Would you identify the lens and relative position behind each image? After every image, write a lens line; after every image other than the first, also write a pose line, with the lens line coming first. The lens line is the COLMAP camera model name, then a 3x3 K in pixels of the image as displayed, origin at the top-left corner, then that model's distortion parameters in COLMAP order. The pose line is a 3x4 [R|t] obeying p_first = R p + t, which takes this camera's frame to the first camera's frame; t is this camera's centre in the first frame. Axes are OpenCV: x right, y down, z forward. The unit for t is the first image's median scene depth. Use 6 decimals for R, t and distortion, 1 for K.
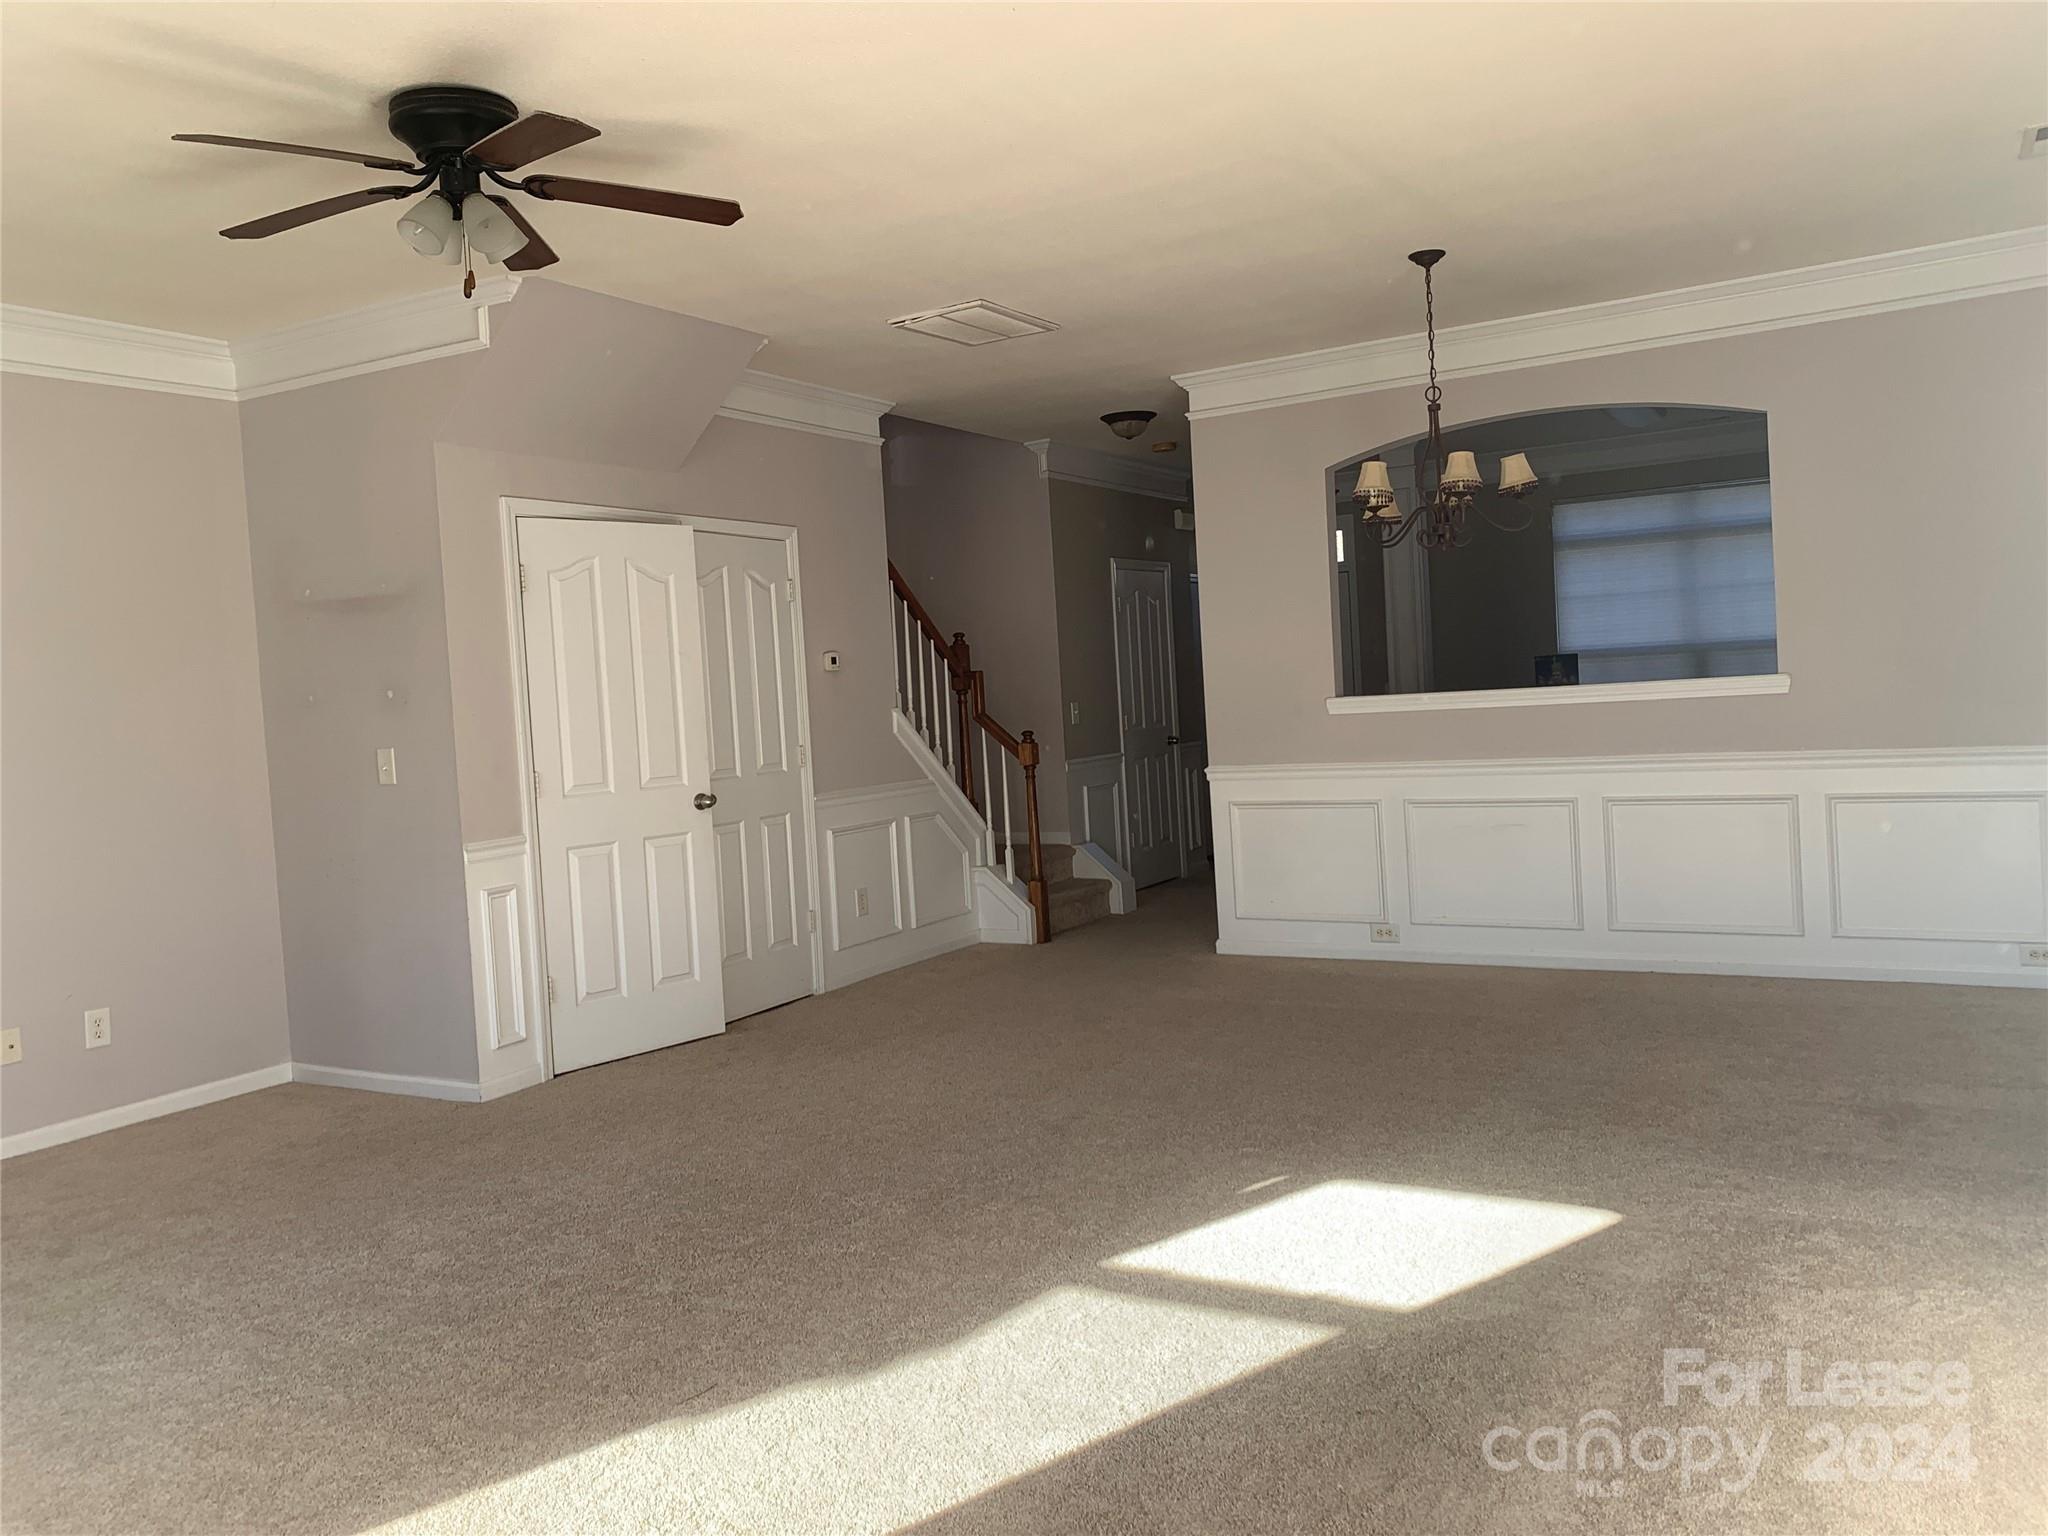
lens RADIAL K [[1588.9, 0, 1008.6], [0, 1588.9, 730.1], [0, 0, 1]] dist [0.111558, -0.187784]
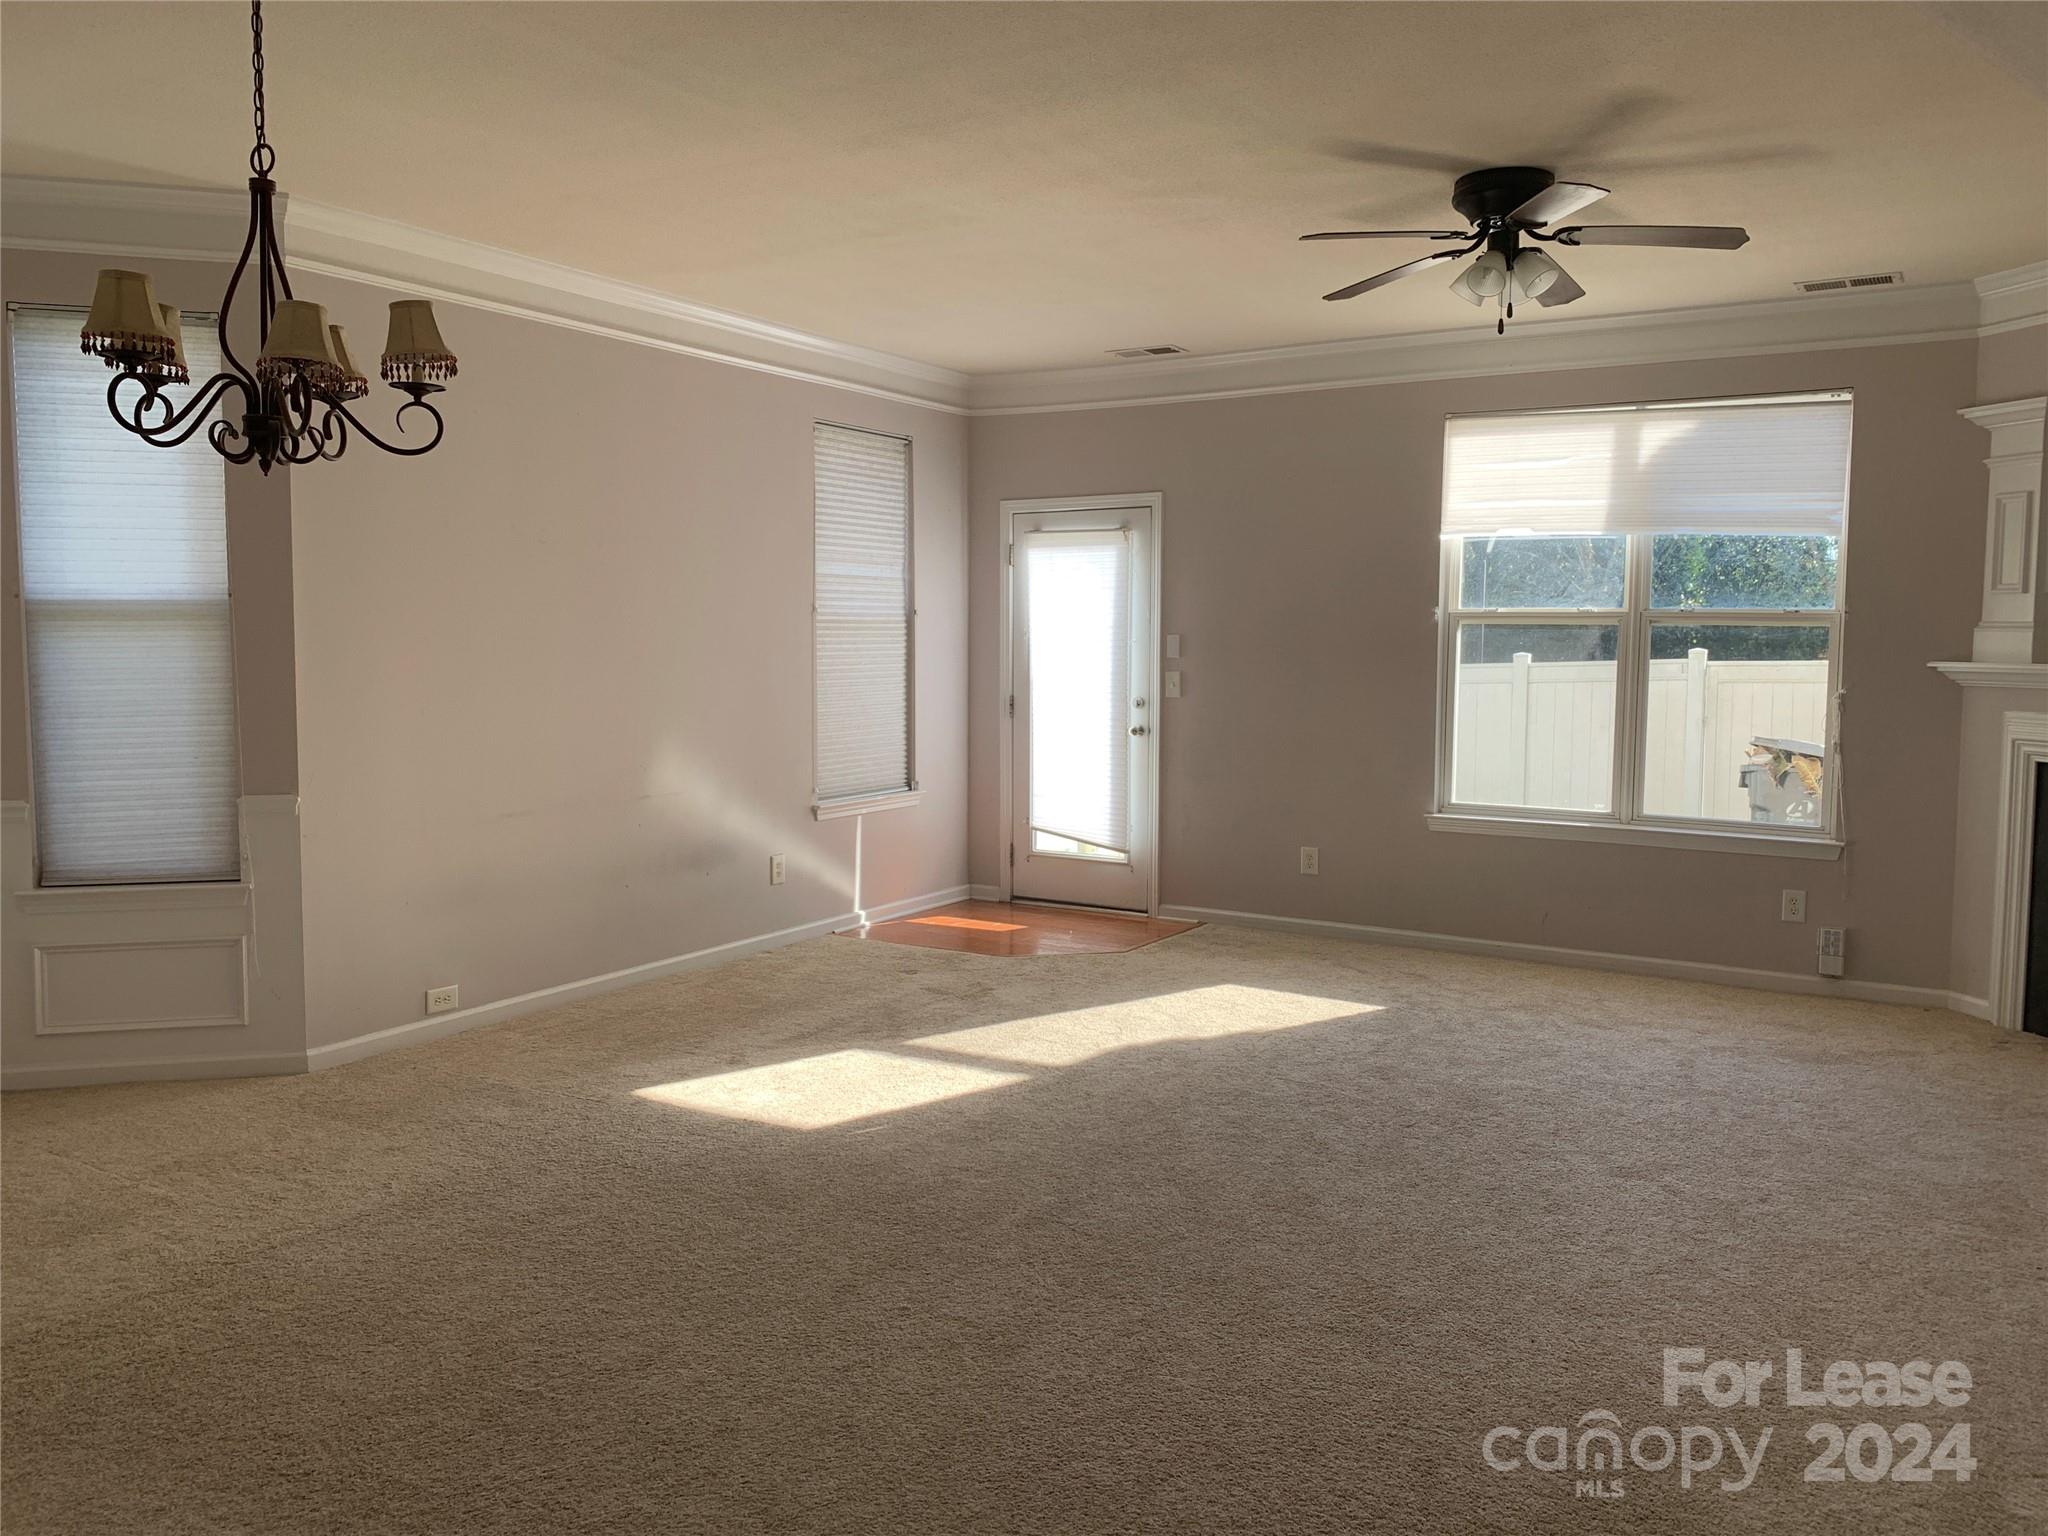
lens RADIAL K [[1588.9, 0, 1008.6], [0, 1588.9, 730.1], [0, 0, 1]] dist [0.111558, -0.187784]
pose [[-0.997879, 0.056466, 0.032390, 0.009365], [0.059216, 0.994051, 0.091417, -0.068767], [-0.027035, 0.093141, -0.995286, 1.562205]]
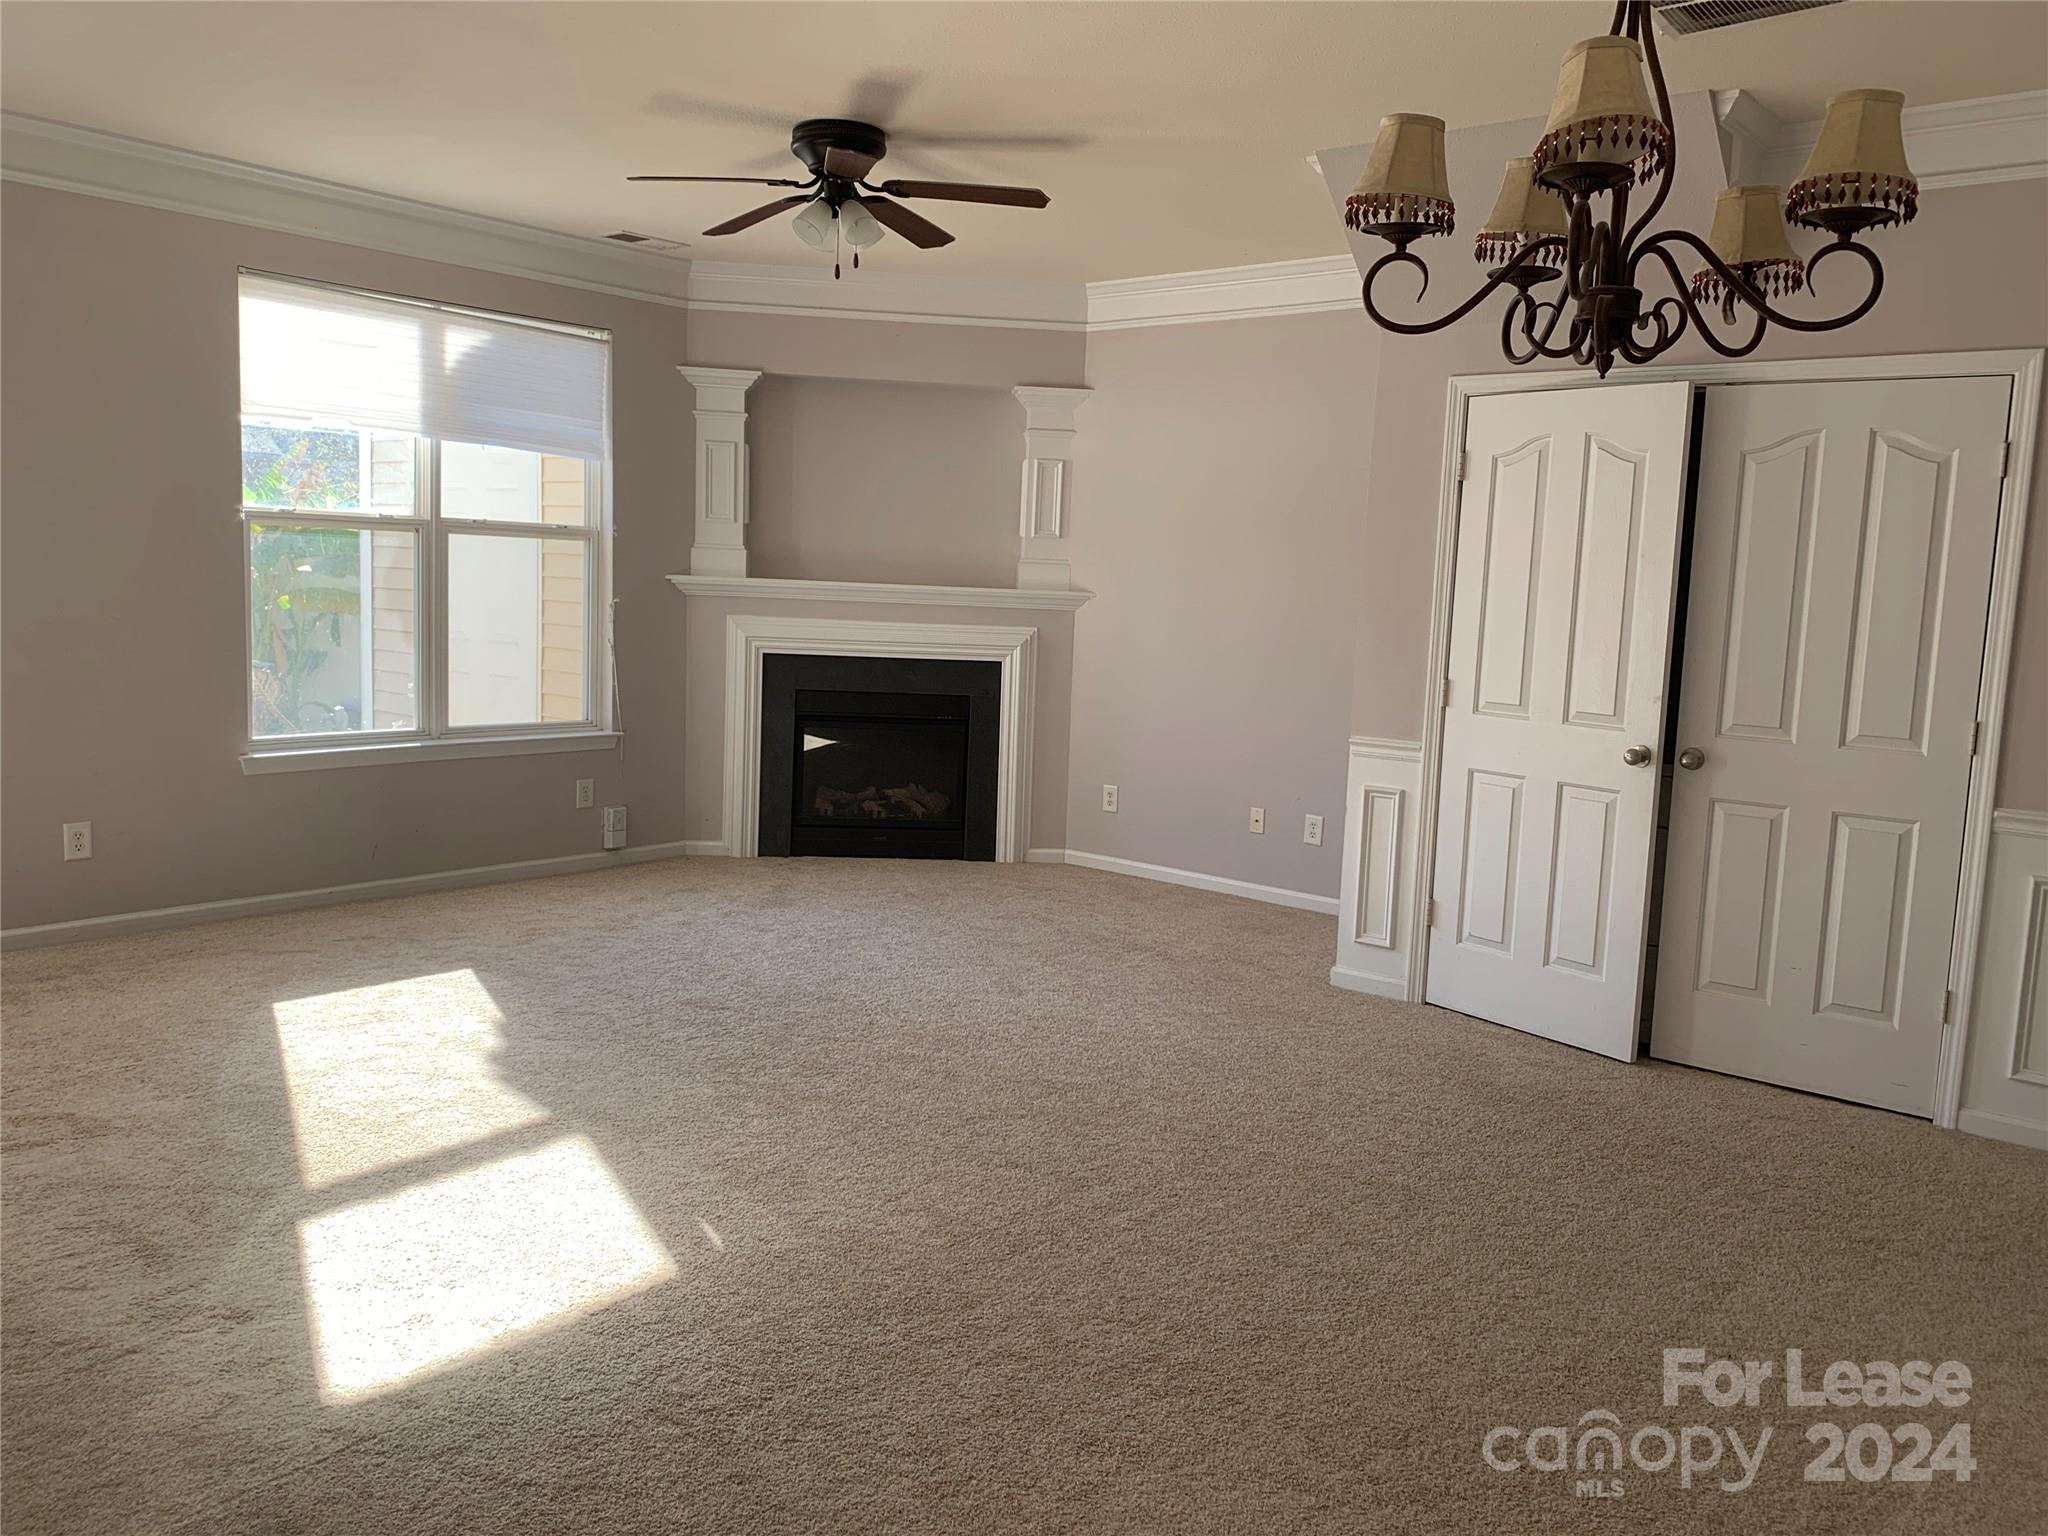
lens RADIAL K [[1588.9, 0, 1008.6], [0, 1588.9, 730.1], [0, 0, 1]] dist [0.111558, -0.187784]
pose [[-0.181578, 0.157551, -0.970674, 0.666980], [-0.053103, 0.984071, 0.169659, -0.089702], [0.981942, 0.082352, -0.170319, 0.950384]]
